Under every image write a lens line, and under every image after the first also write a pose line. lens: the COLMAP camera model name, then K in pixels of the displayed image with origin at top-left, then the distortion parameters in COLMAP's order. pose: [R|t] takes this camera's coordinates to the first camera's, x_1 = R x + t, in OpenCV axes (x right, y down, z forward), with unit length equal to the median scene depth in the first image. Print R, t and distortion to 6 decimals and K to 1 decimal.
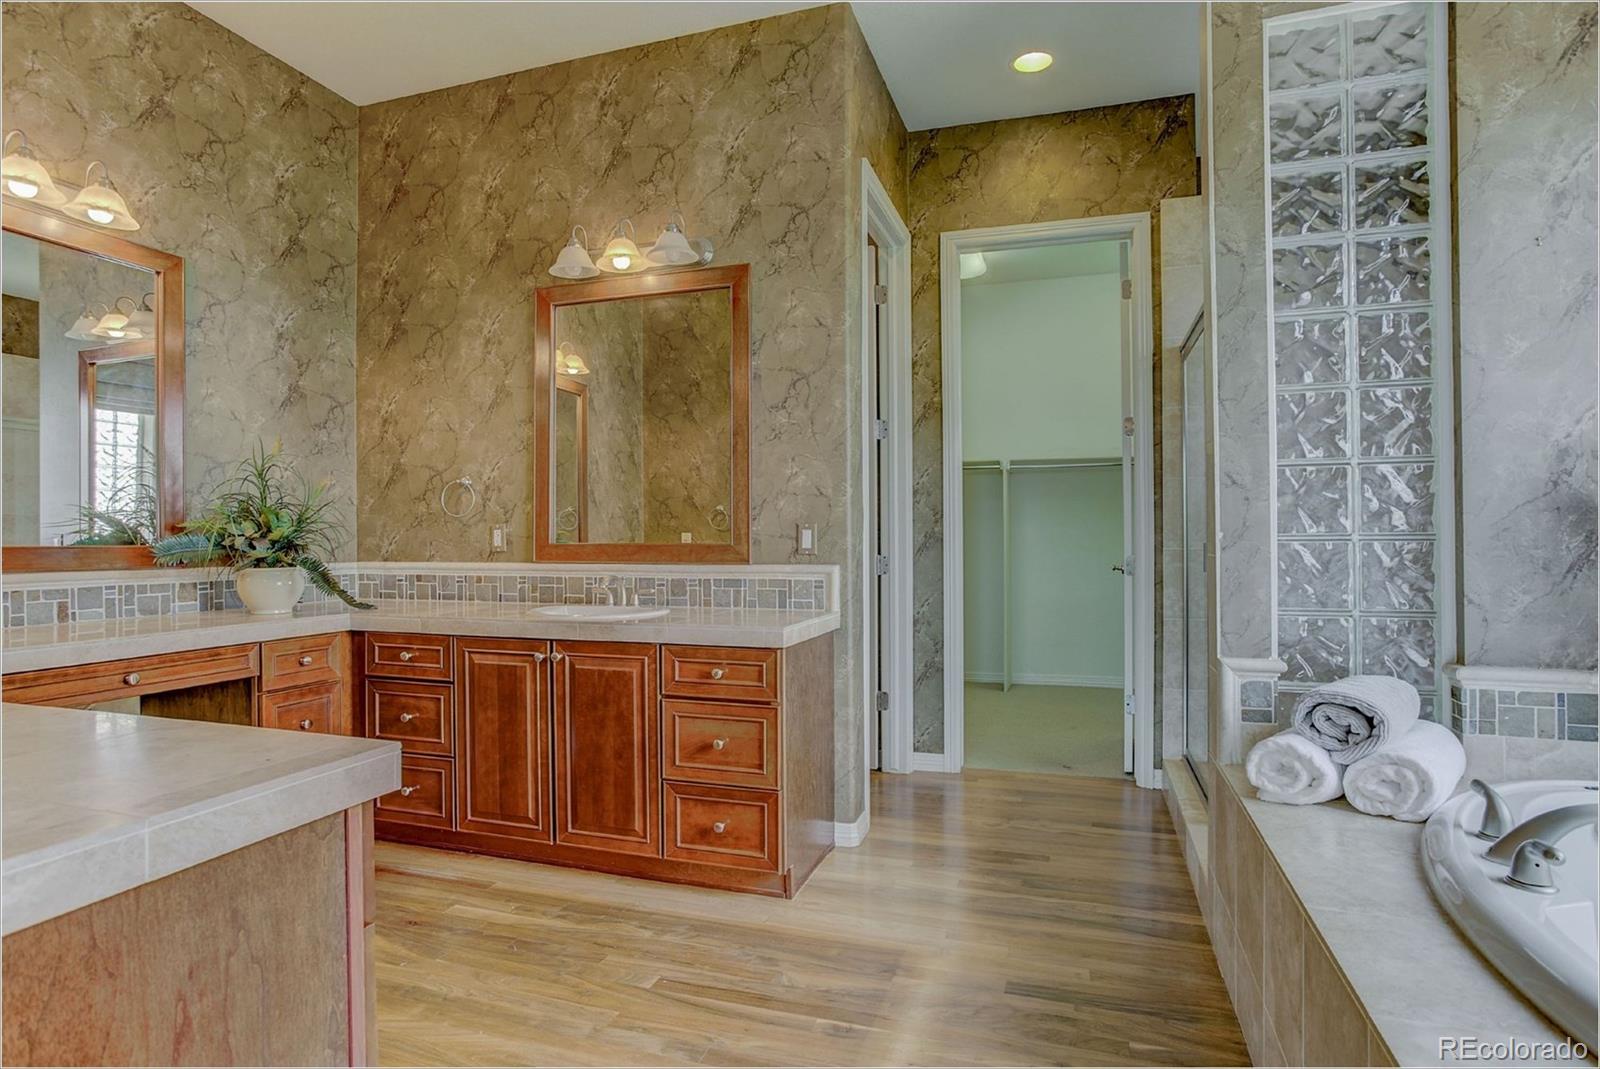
lens RADIAL K [[831.3, 0, 803.1], [0, 831.3, 518.3], [0, 0, 1]] dist [-0.003735, 0.000407]
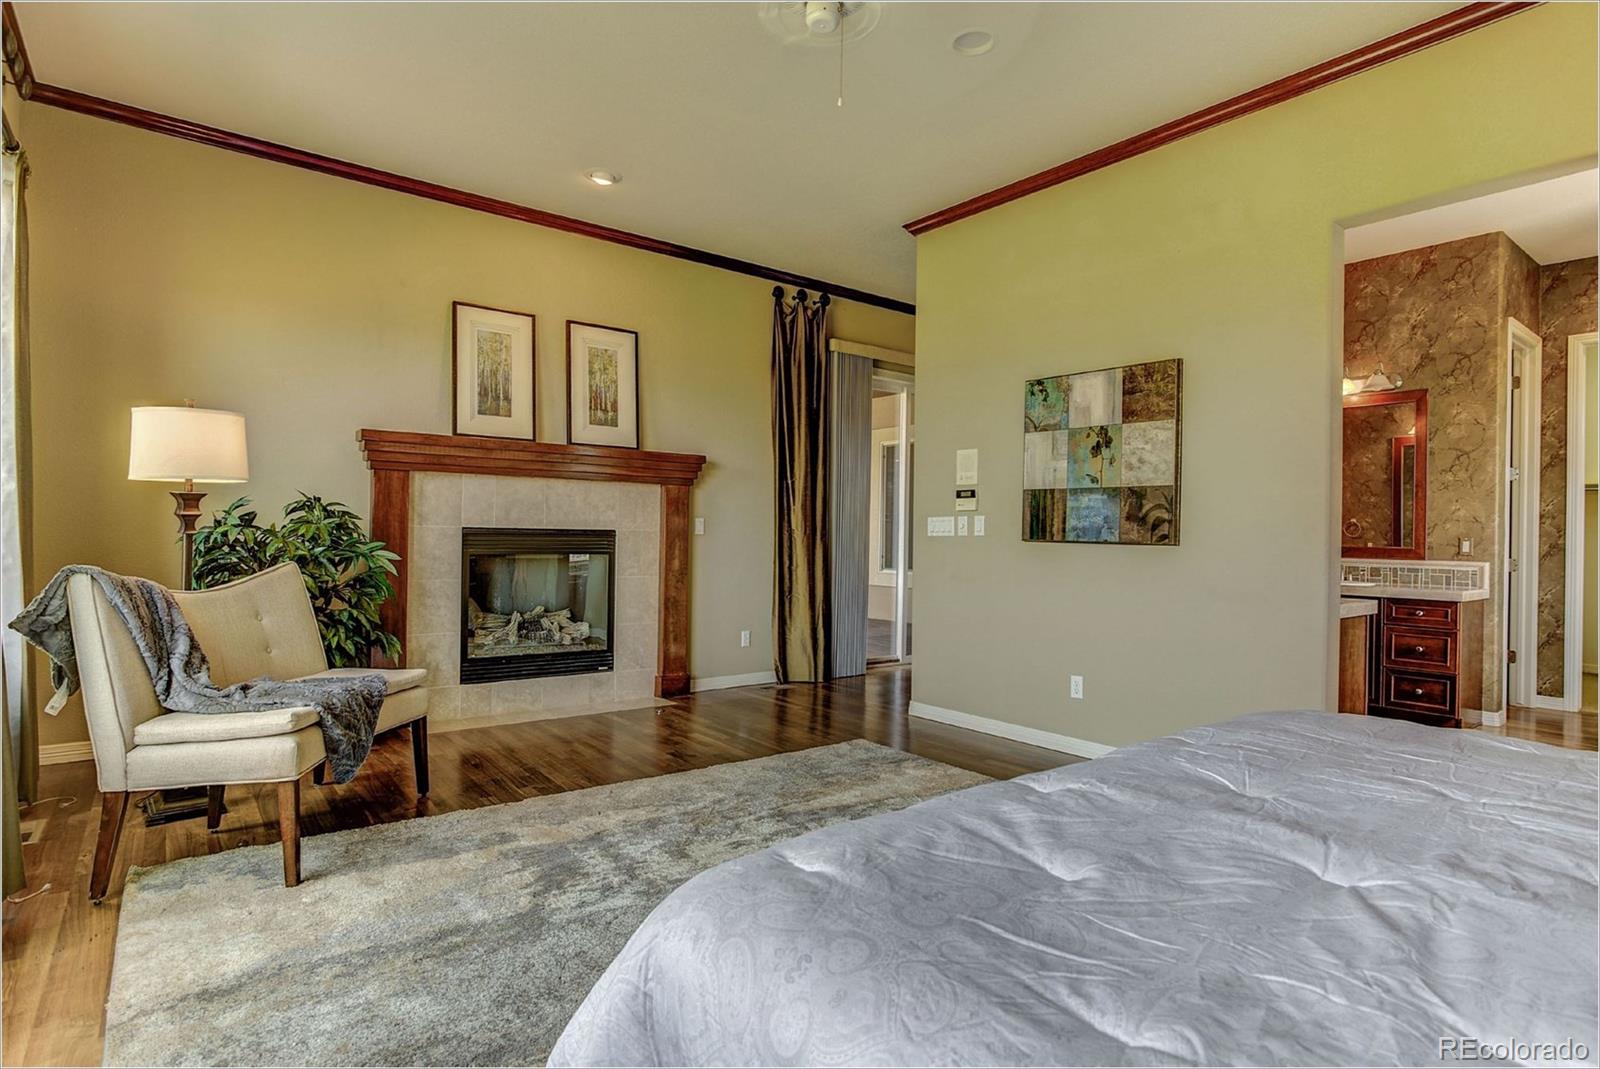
lens RADIAL K [[830.5, 0, 885.3], [0, 830.5, 528.6], [0, 0, 1]] dist [0.004864, 0.001496]
pose [[0.870217, 0.014694, -0.492449, -0.191667], [-0.007923, 0.999843, 0.015833, -0.030348], [0.492605, -0.009876, 0.870197, -1.095249]]
